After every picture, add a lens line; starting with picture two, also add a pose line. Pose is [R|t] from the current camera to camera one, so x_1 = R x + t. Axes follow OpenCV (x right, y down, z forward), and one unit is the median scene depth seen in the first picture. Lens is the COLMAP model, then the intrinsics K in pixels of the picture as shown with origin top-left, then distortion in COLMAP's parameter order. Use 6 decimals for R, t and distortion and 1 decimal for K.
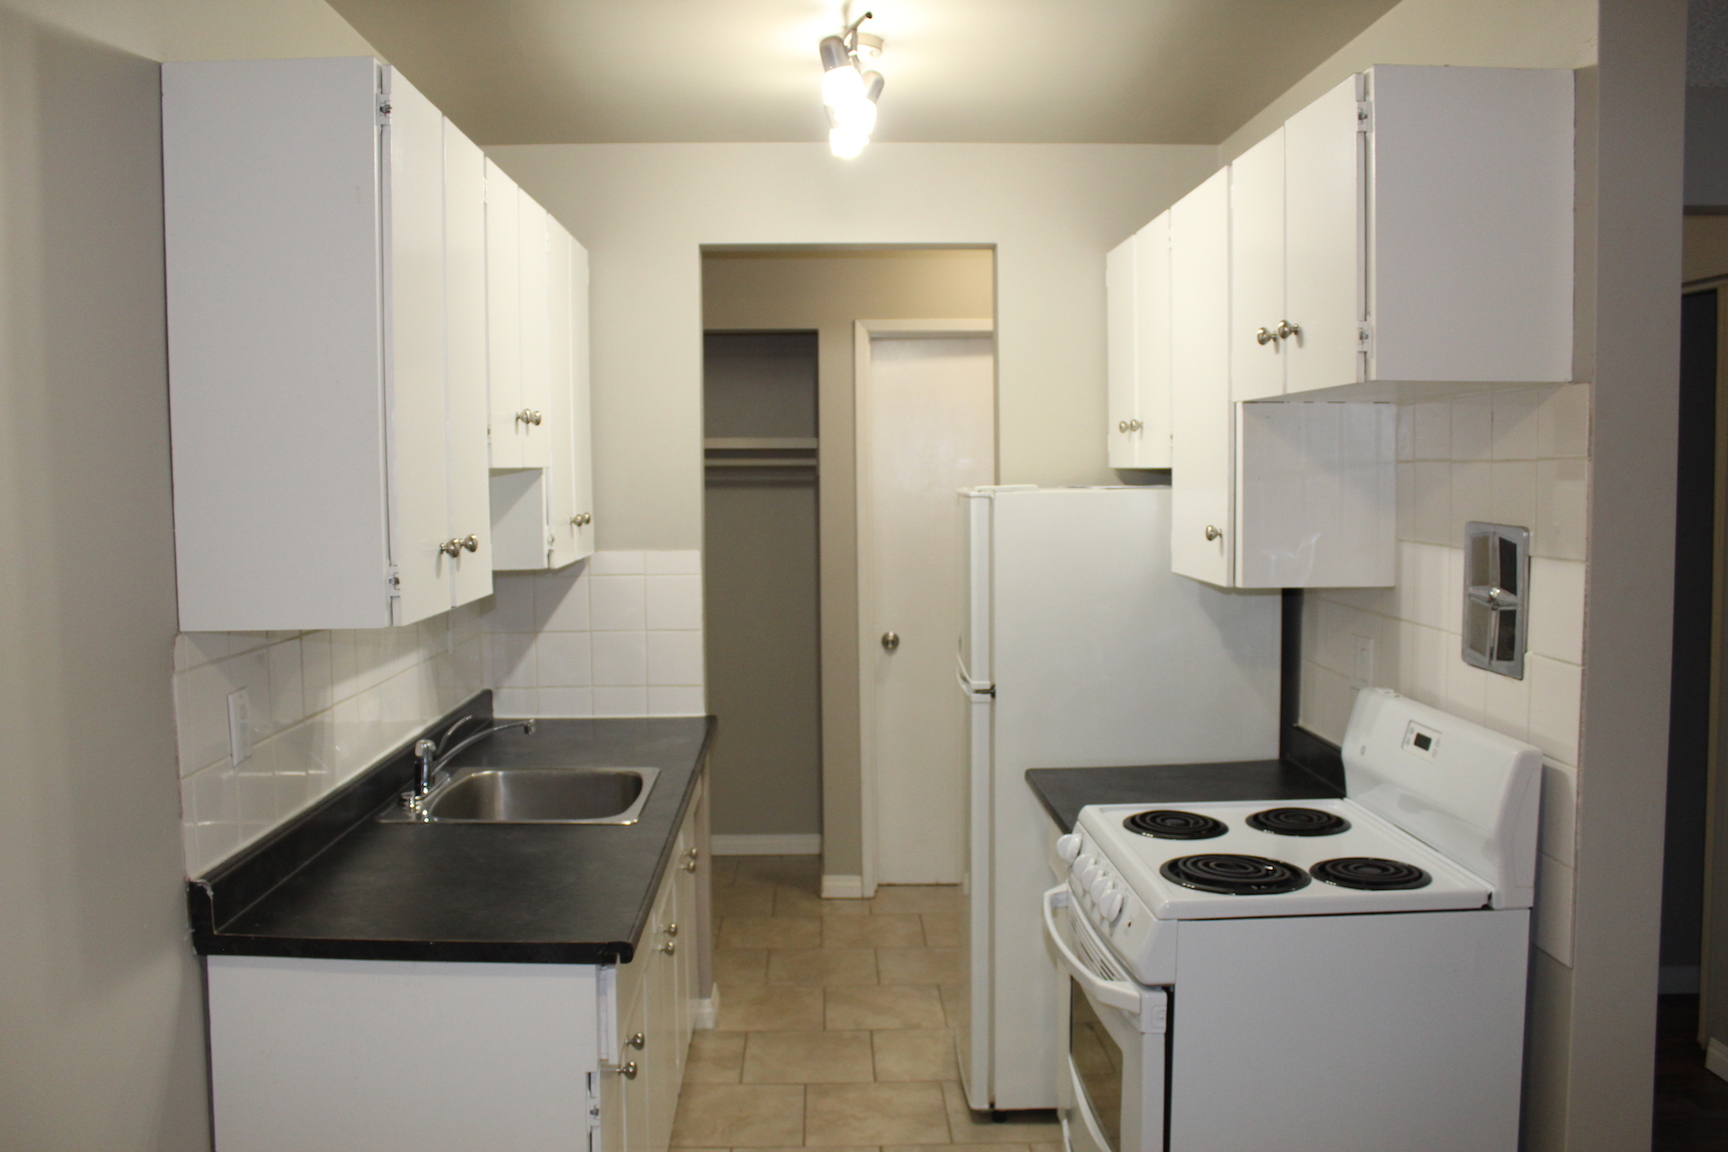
lens RADIAL K [[1425.3, 0, 858.3], [0, 1425.3, 574.6], [0, 0, 1]] dist [-0.152191, 0.124494]
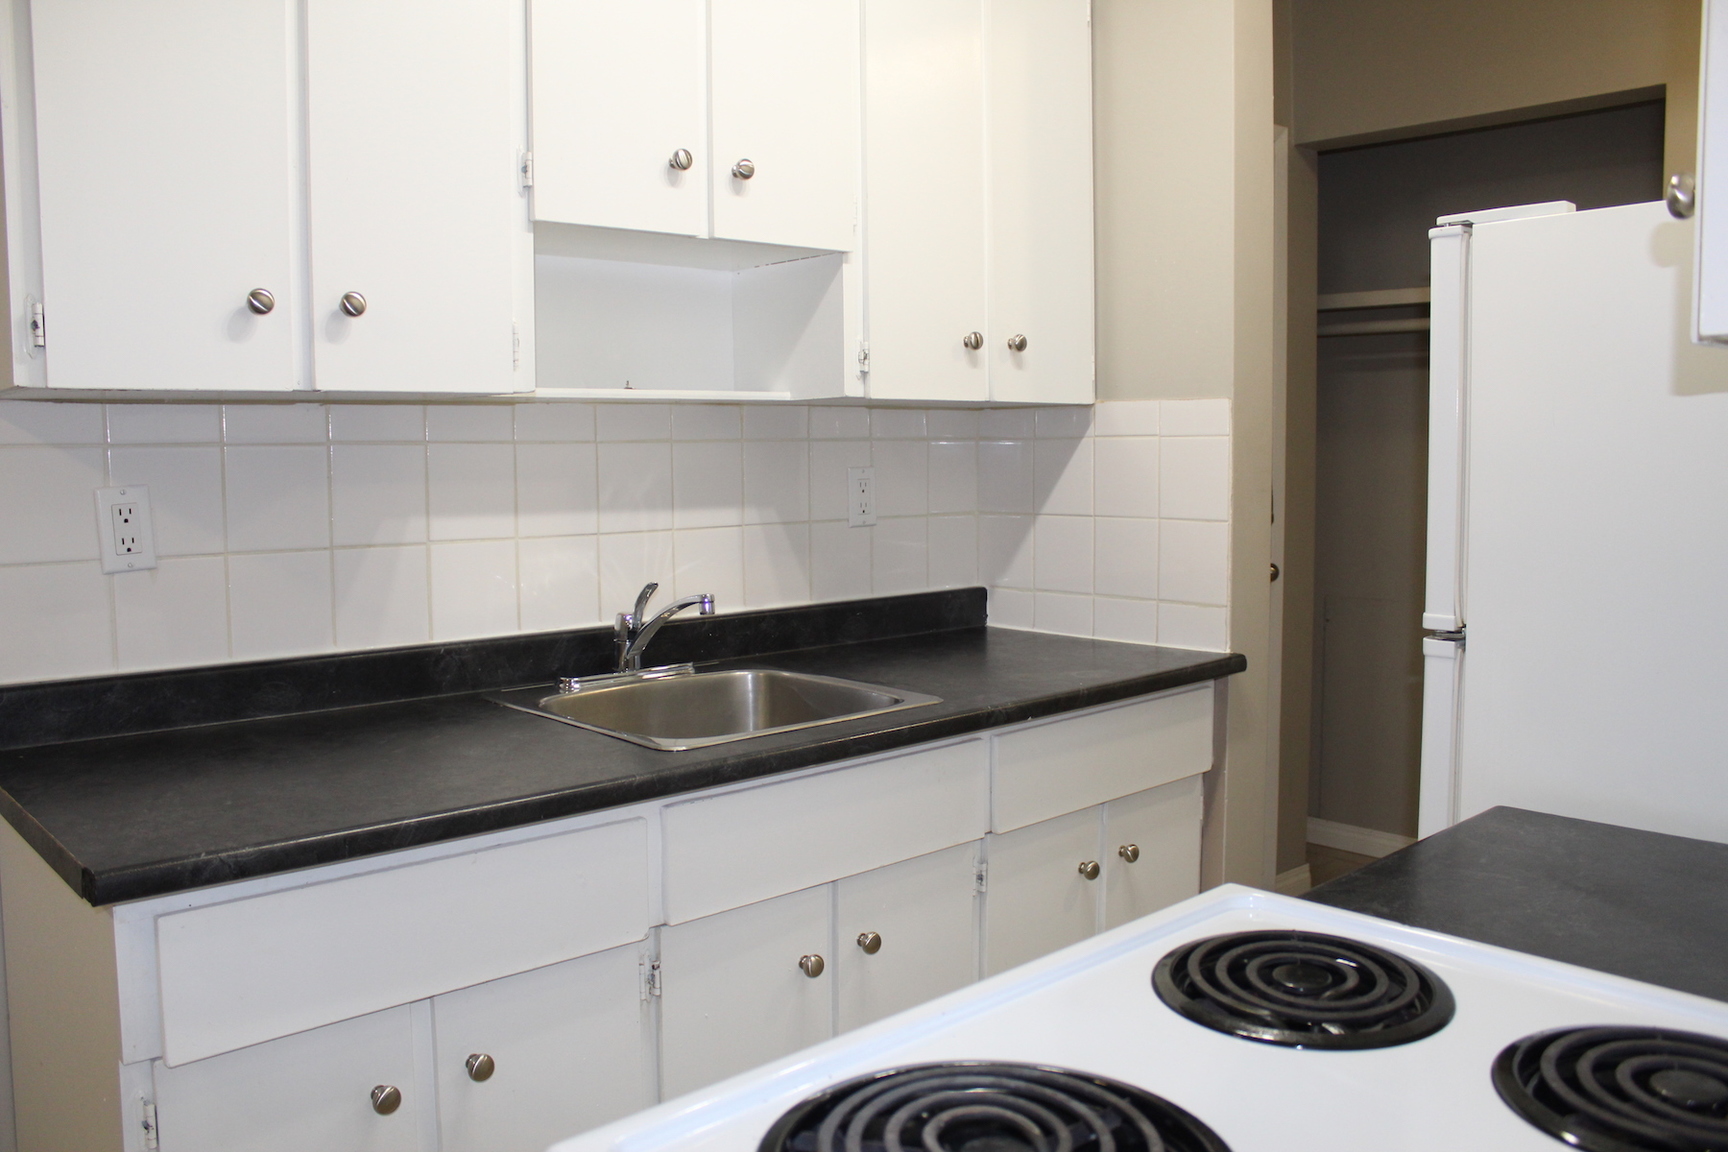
lens RADIAL K [[1425.3, 0, 858.3], [0, 1425.3, 574.6], [0, 0, 1]] dist [-0.152191, 0.124494]
pose [[0.652760, 0.071576, -0.754176, 0.313354], [-0.053959, 0.997391, 0.047956, 0.048299], [0.755641, 0.009391, 0.654919, 0.521295]]
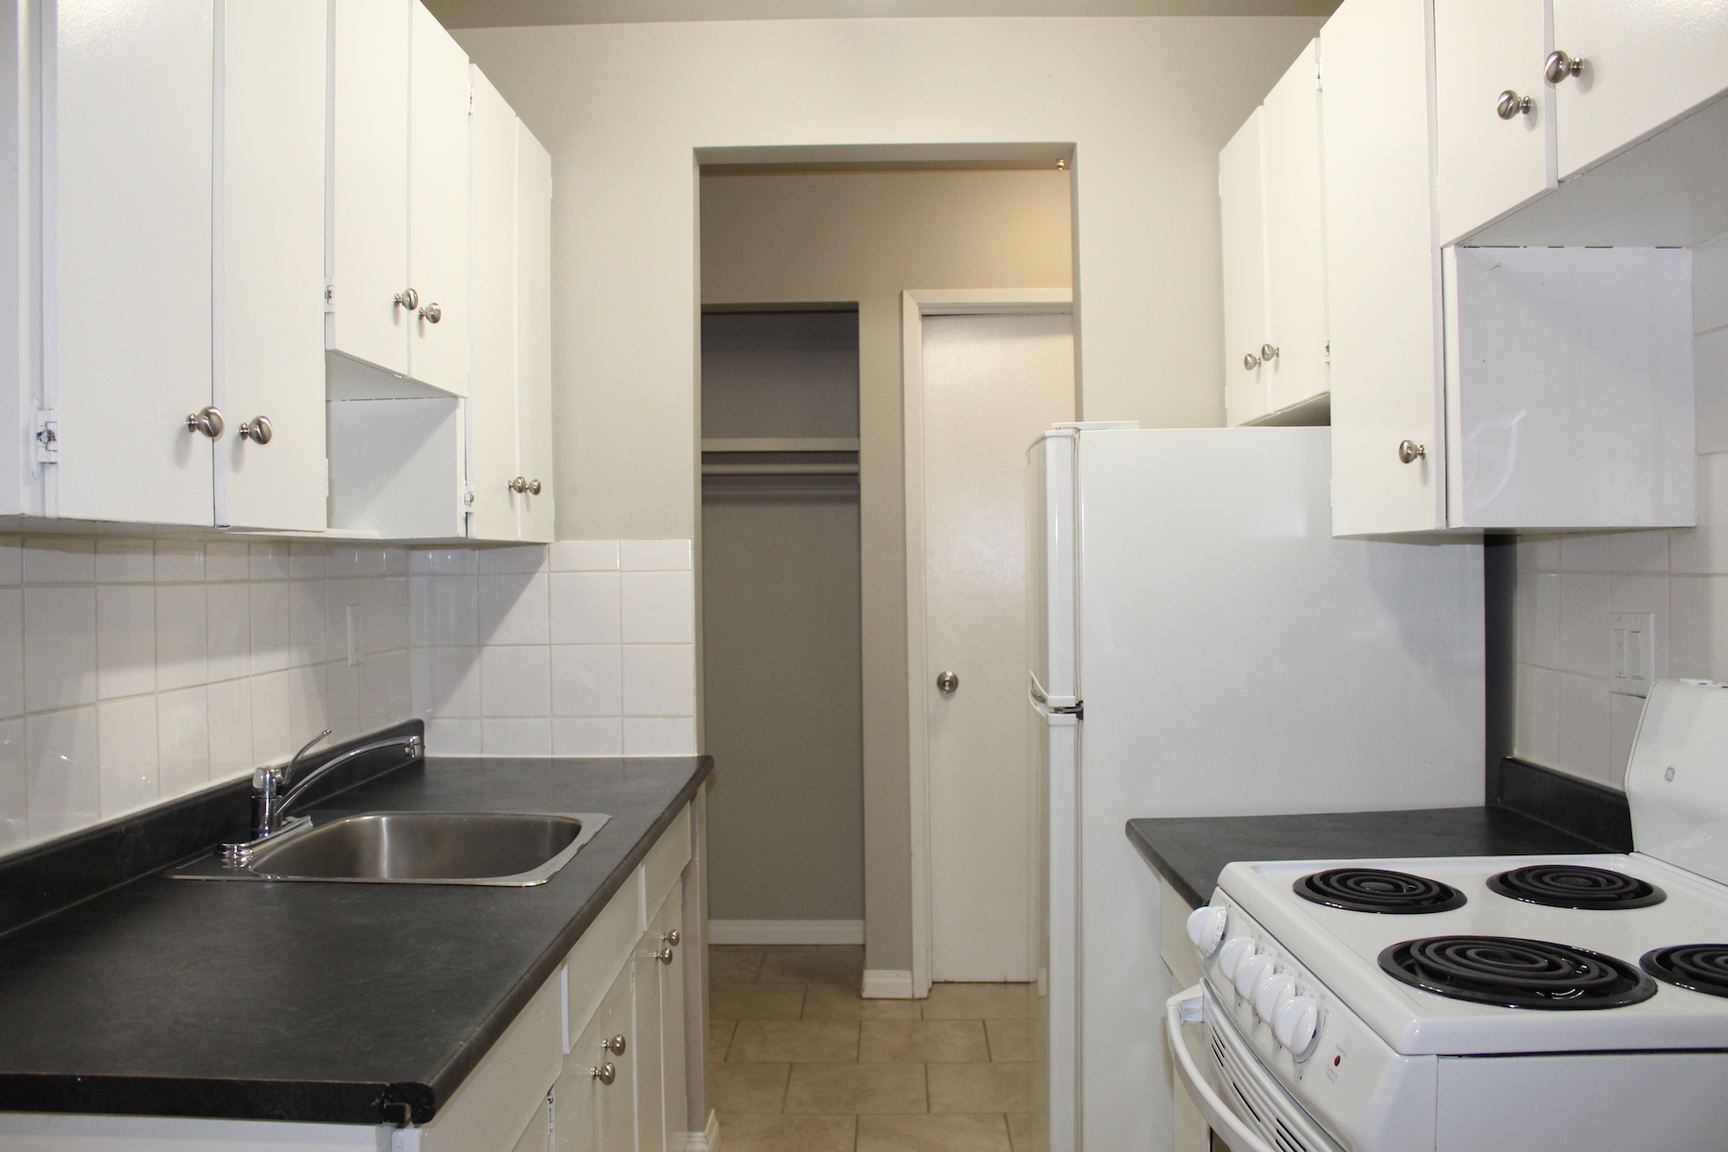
lens RADIAL K [[1425.3, 0, 858.3], [0, 1425.3, 574.6], [0, 0, 1]] dist [-0.152191, 0.124494]
pose [[0.998754, -0.001898, -0.049868, 0.019331], [-0.001324, 0.997918, -0.064485, 0.059583], [0.049886, 0.064470, 0.996672, 0.279366]]
